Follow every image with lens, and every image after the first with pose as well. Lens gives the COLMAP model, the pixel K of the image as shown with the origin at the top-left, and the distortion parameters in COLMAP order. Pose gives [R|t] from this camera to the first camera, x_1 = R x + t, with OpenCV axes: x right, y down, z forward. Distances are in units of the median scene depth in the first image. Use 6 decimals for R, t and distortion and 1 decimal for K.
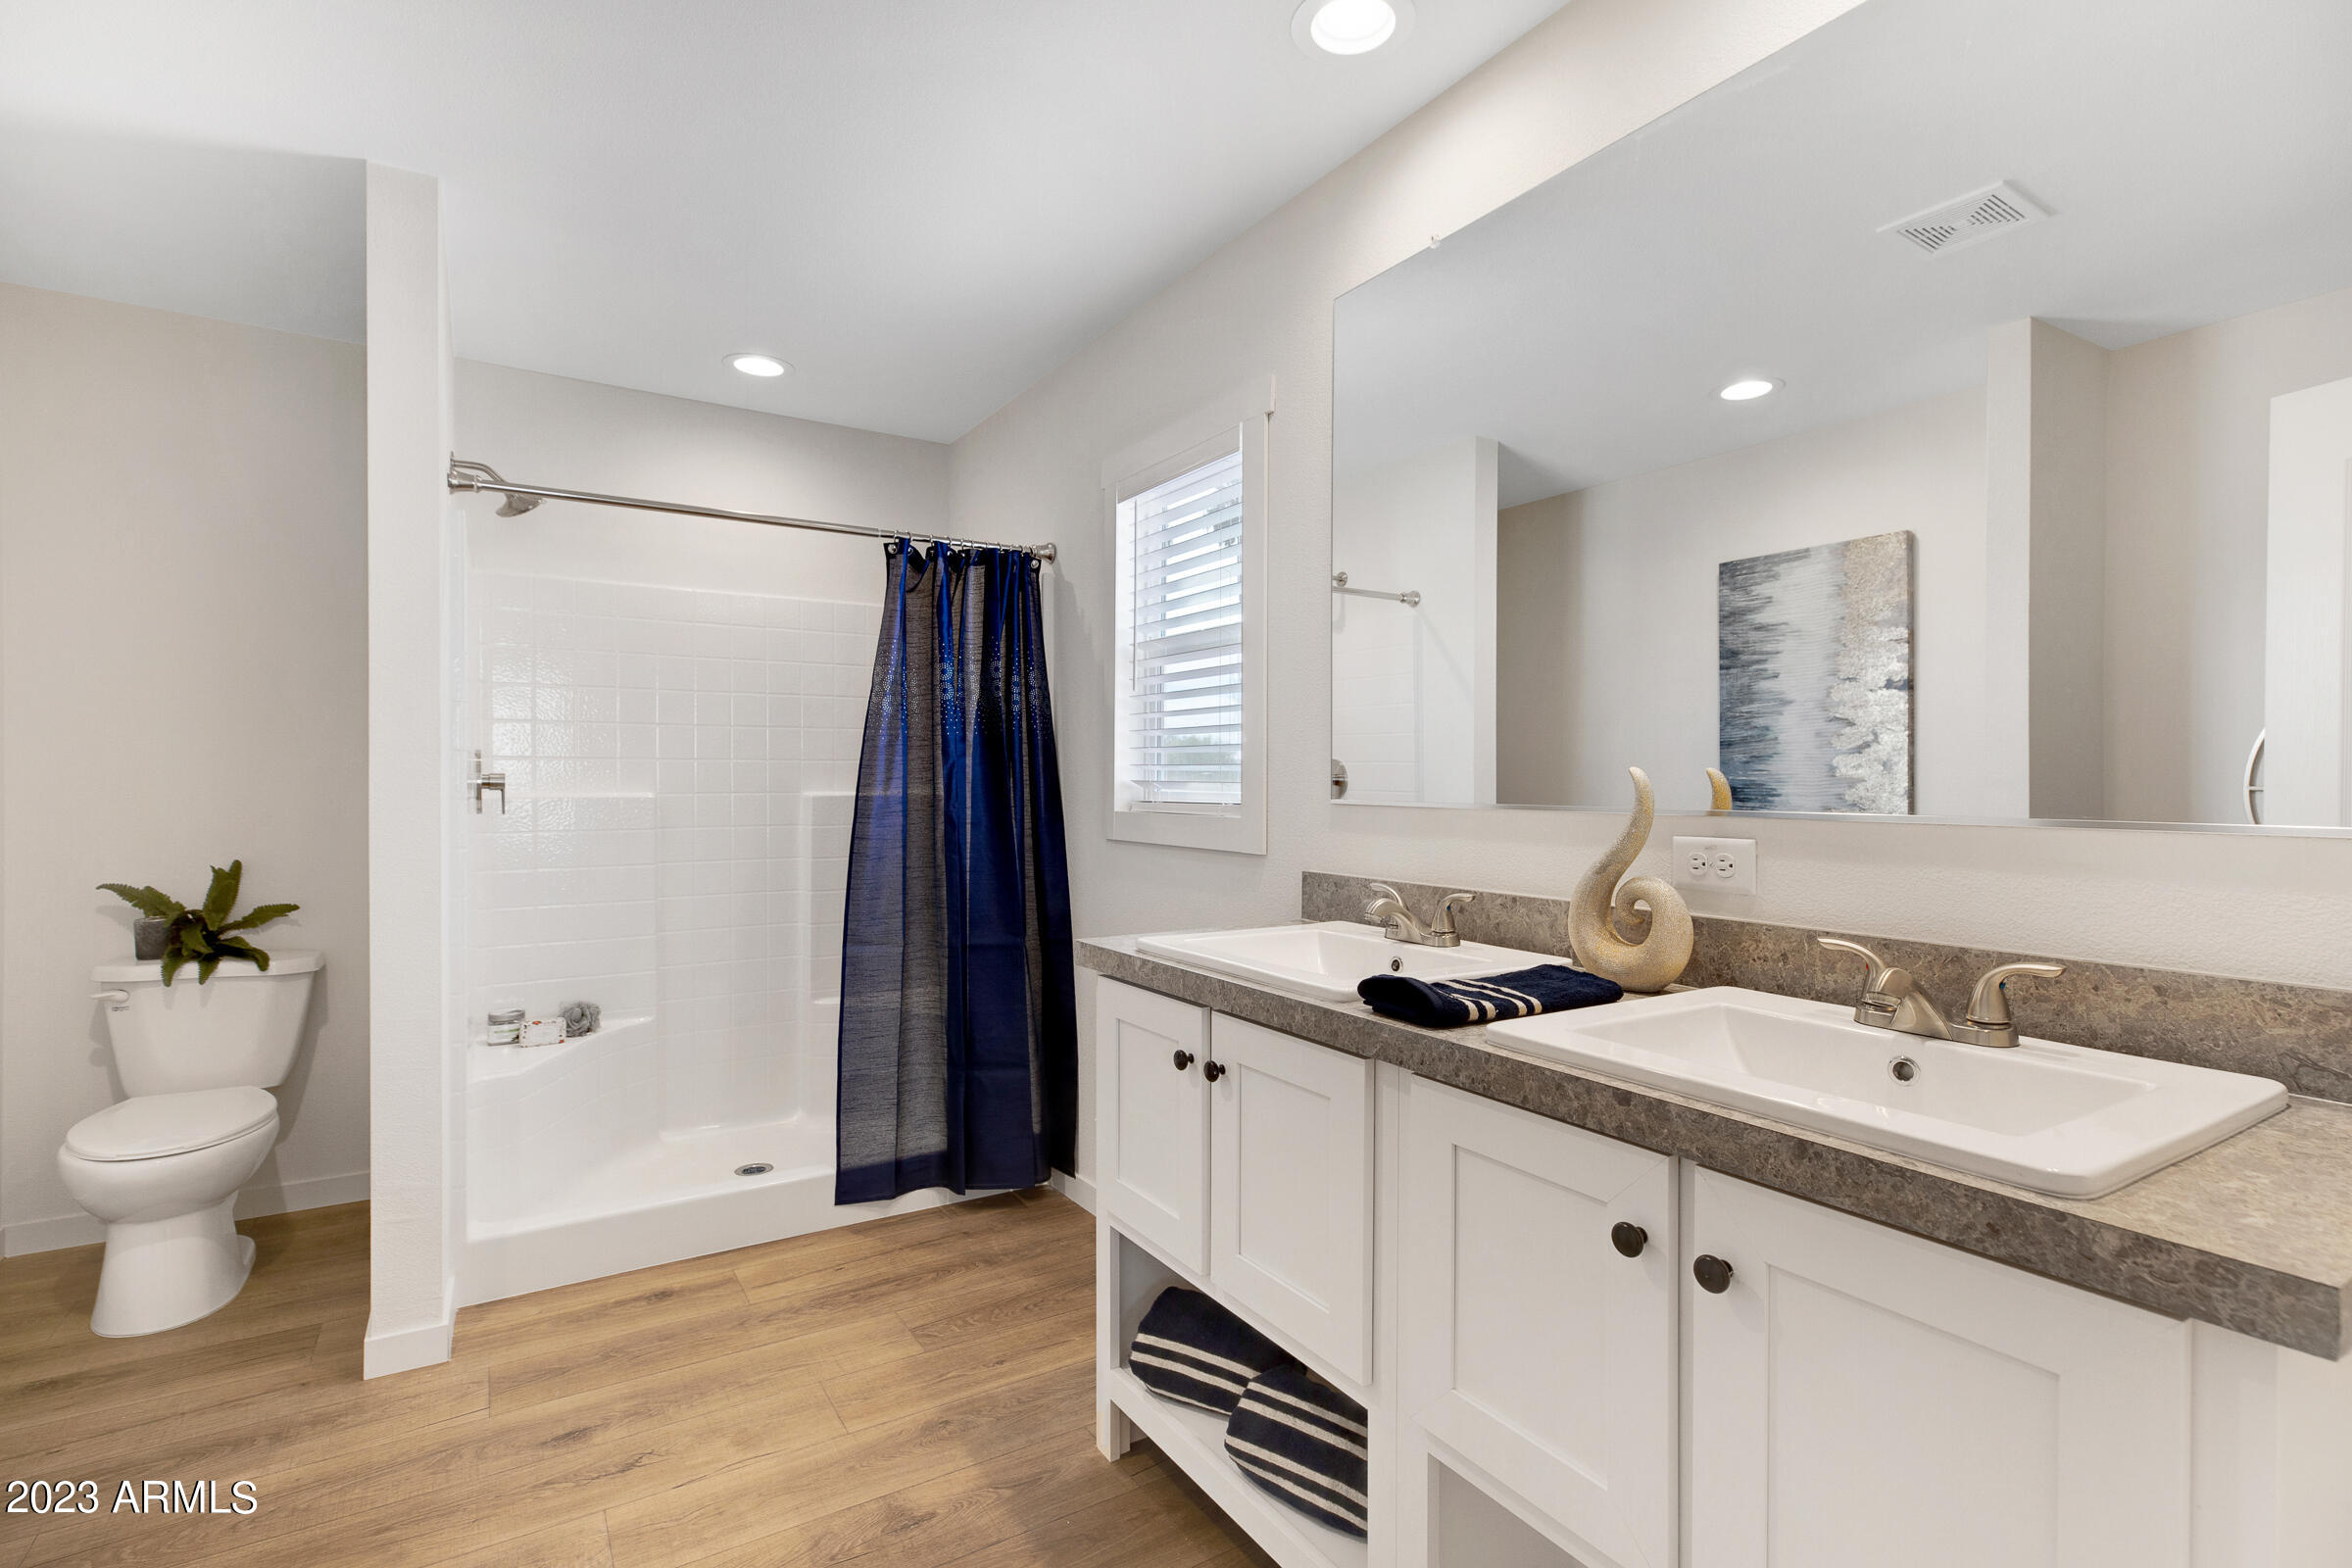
lens RADIAL K [[1070.2, 0, 1176.0], [0, 1070.2, 784.0], [0, 0, 1]] dist [0.001739, 0.000080]
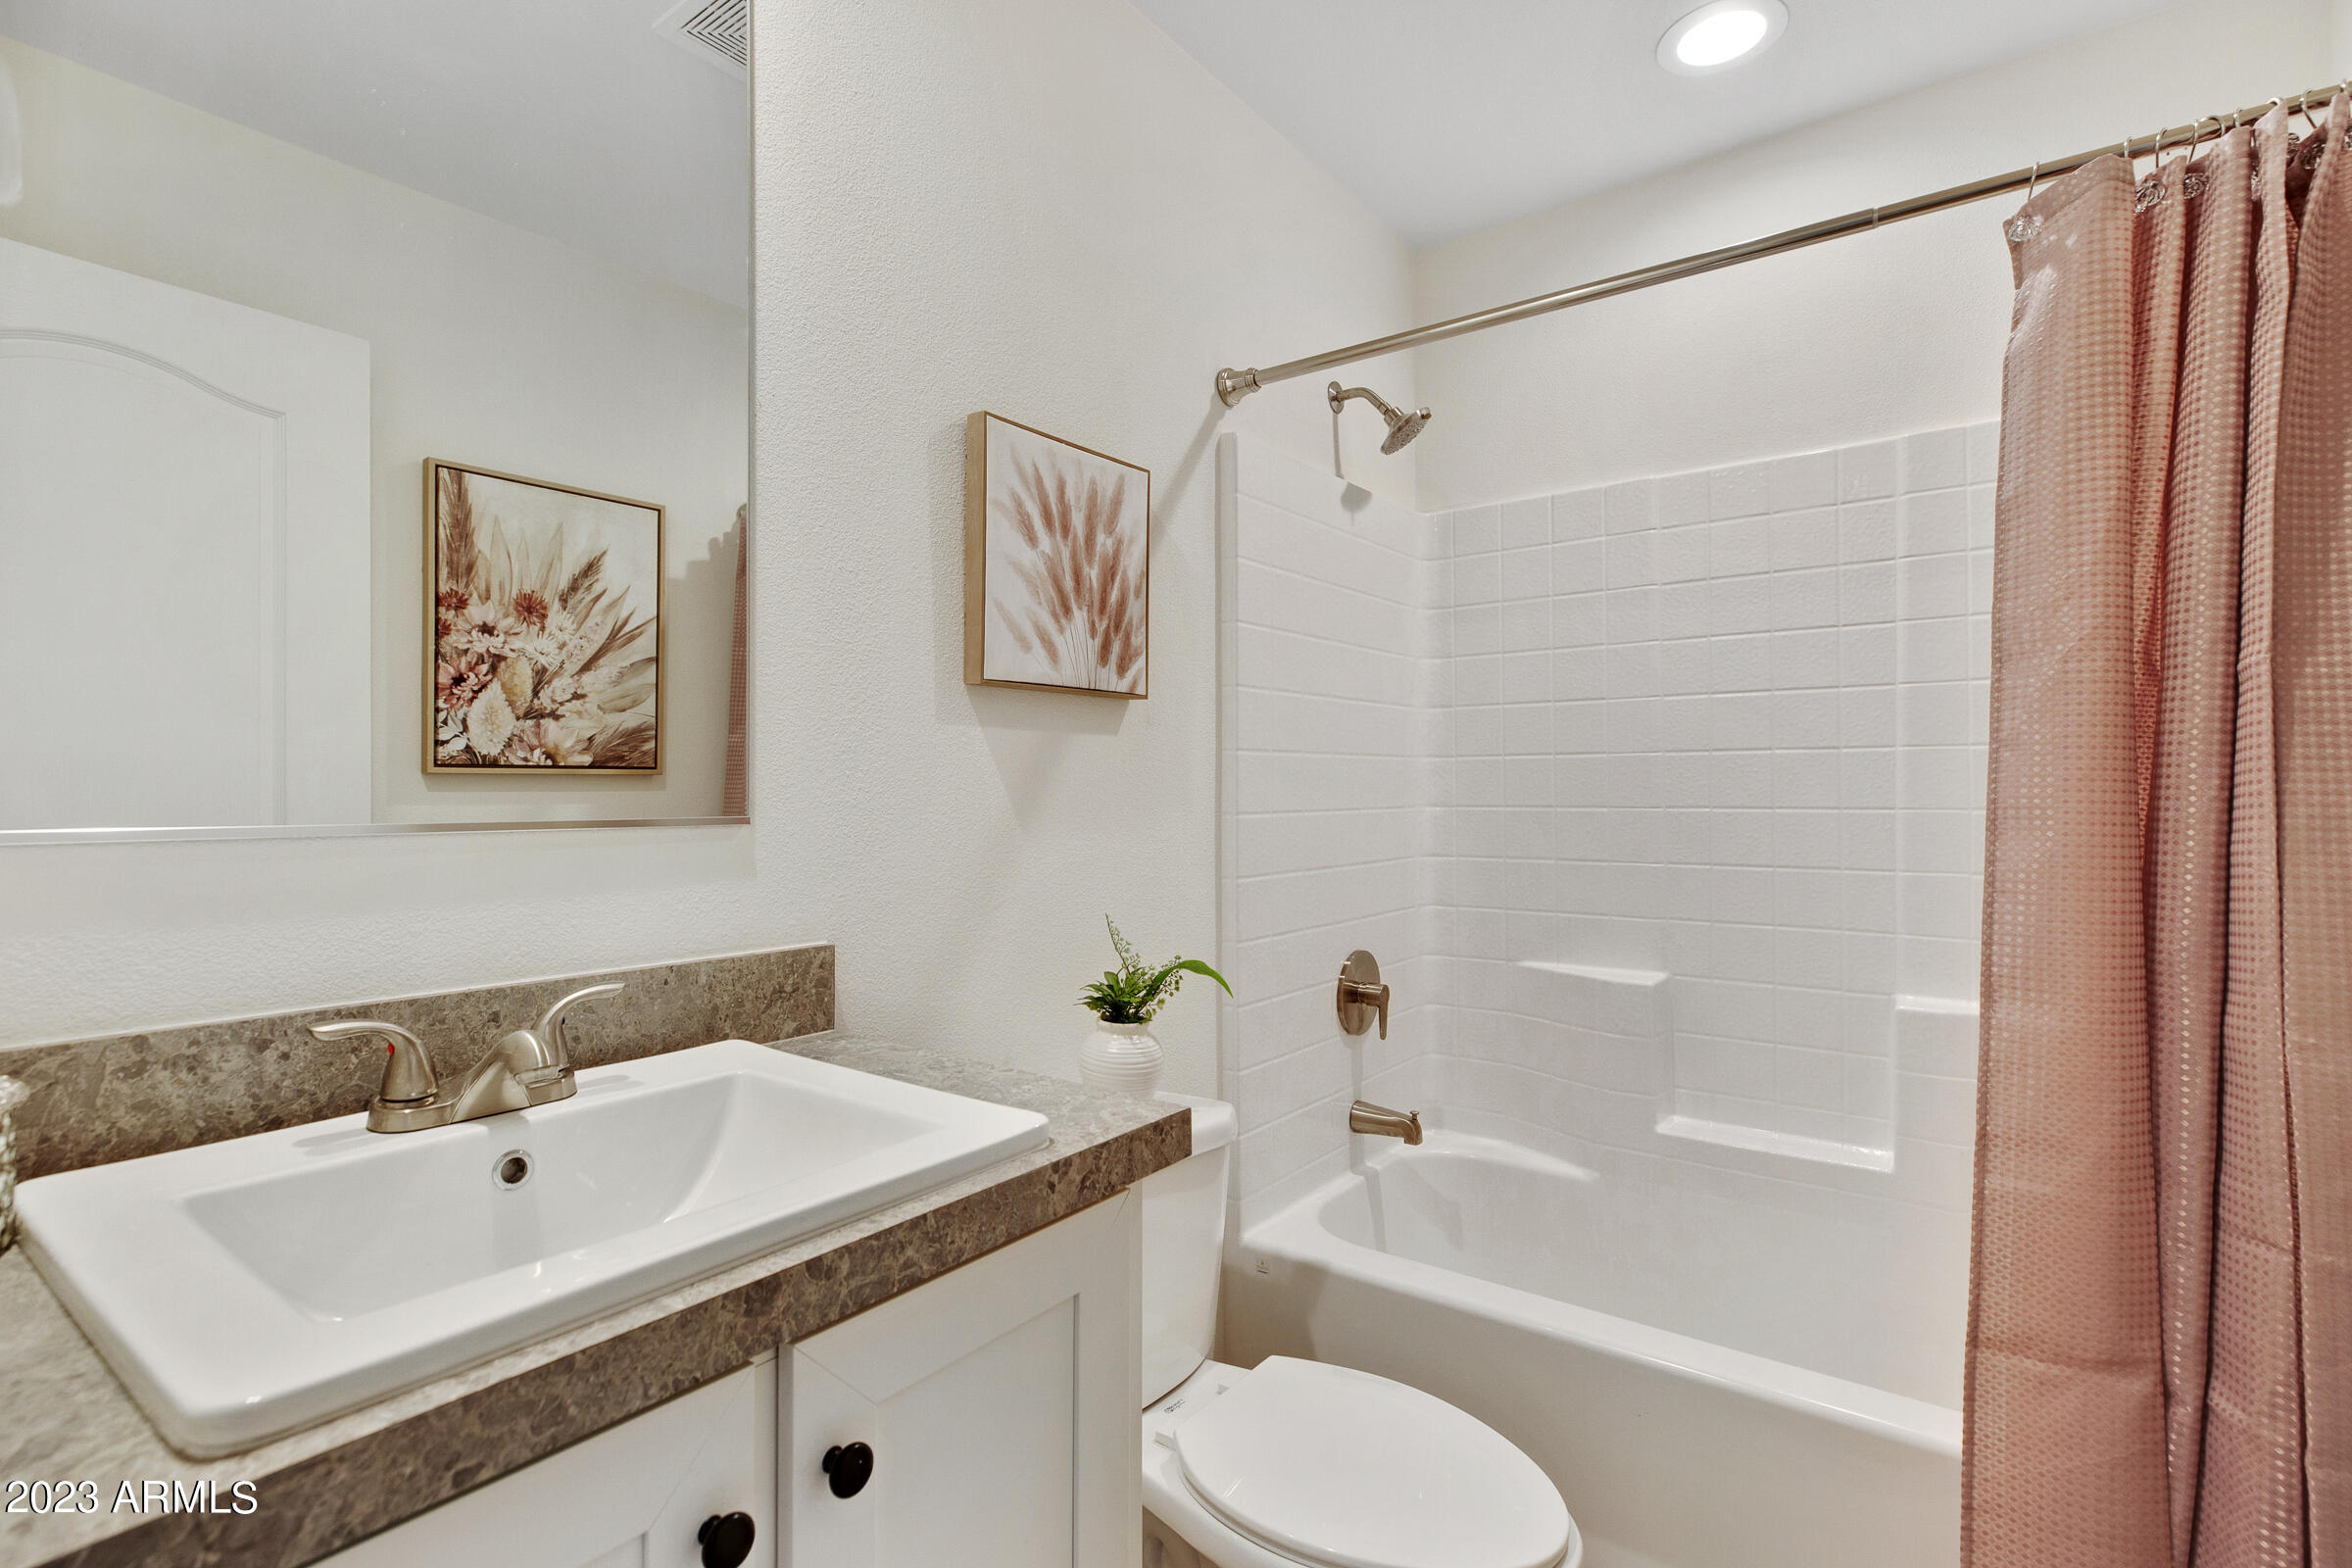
lens RADIAL K [[1086.2, 0, 1169.9], [0, 1086.2, 777.5], [0, 0, 1]] dist [0.000060, -0.000103]
pose [[-0.336724, 0.002152, 0.941601, -0.265275], [0.005273, 0.999986, -0.000400, -0.000724], [-0.941589, 0.004830, -0.336730, 1.089323]]
